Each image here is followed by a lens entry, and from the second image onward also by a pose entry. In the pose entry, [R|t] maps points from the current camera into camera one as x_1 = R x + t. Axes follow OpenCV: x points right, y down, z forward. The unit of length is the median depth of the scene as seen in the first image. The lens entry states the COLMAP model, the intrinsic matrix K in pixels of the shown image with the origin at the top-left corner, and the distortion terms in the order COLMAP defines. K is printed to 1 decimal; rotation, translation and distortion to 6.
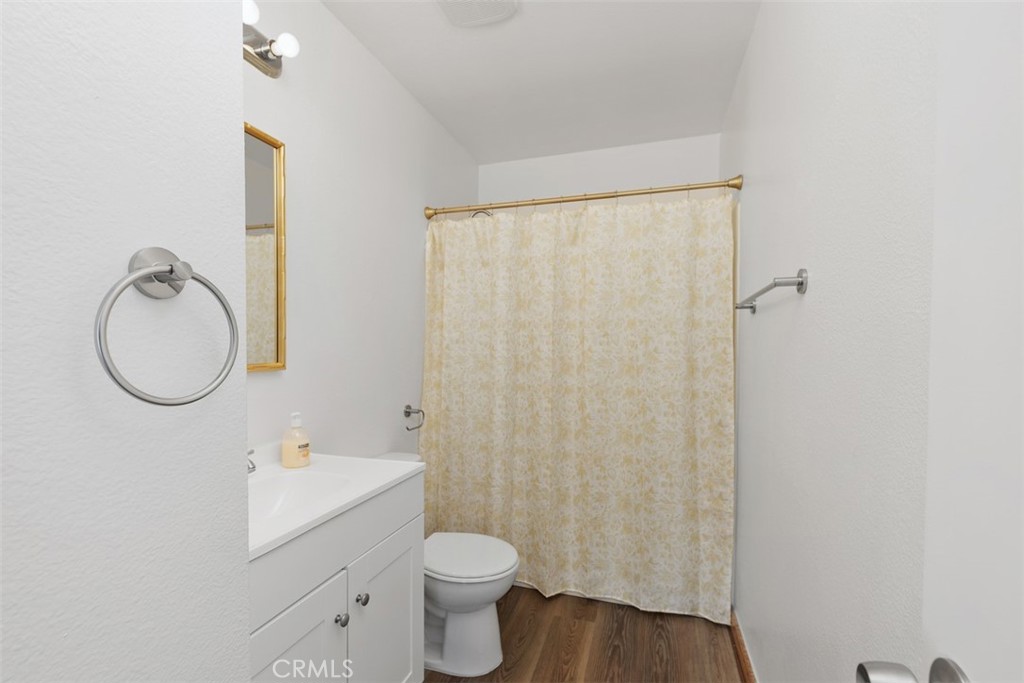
lens RADIAL K [[457.5, 0, 504.6], [0, 457.5, 355.6], [0, 0, 1]] dist [0.001215, -0.000313]
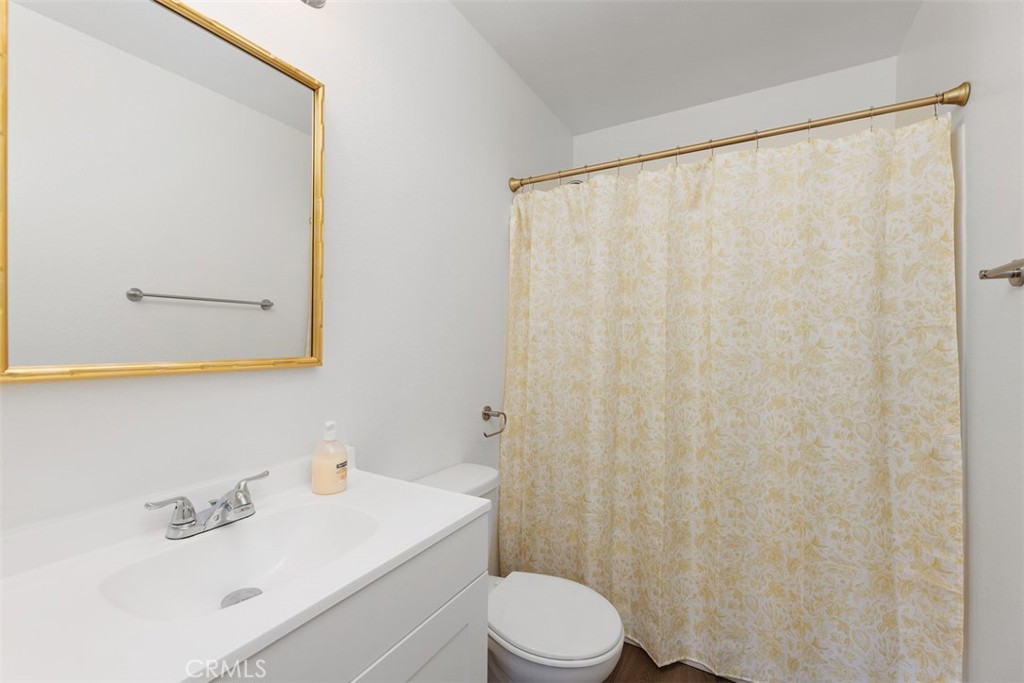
lens RADIAL K [[432.5, 0, 506.4], [0, 432.5, 334.6], [0, 0, 1]] dist [-0.001171, -0.000574]
pose [[0.977036, 0.001886, -0.213068, -0.004429], [-0.007951, 0.999587, -0.027610, -0.003830], [0.212928, 0.028670, 0.976647, 0.231467]]
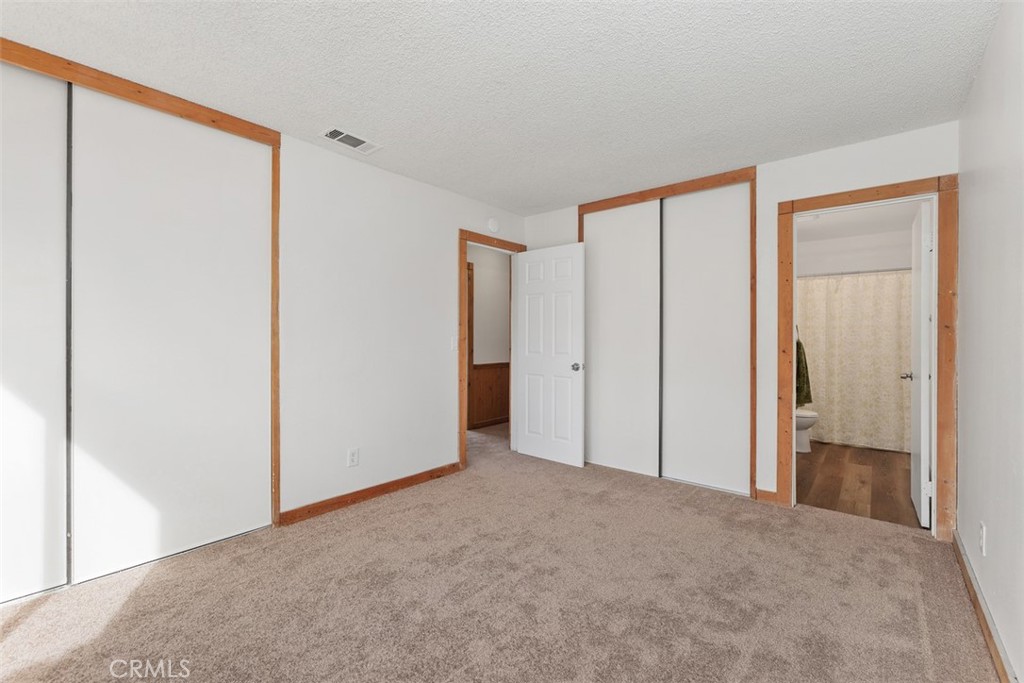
lens RADIAL K [[432.5, 0, 513.6], [0, 432.5, 334.7], [0, 0, 1]] dist [-0.001171, -0.000574]
pose [[0.926635, -0.003214, -0.375948, -0.568698], [-0.003890, 0.999828, -0.018135, 0.017152], [0.375942, 0.018266, 0.926463, -1.729129]]
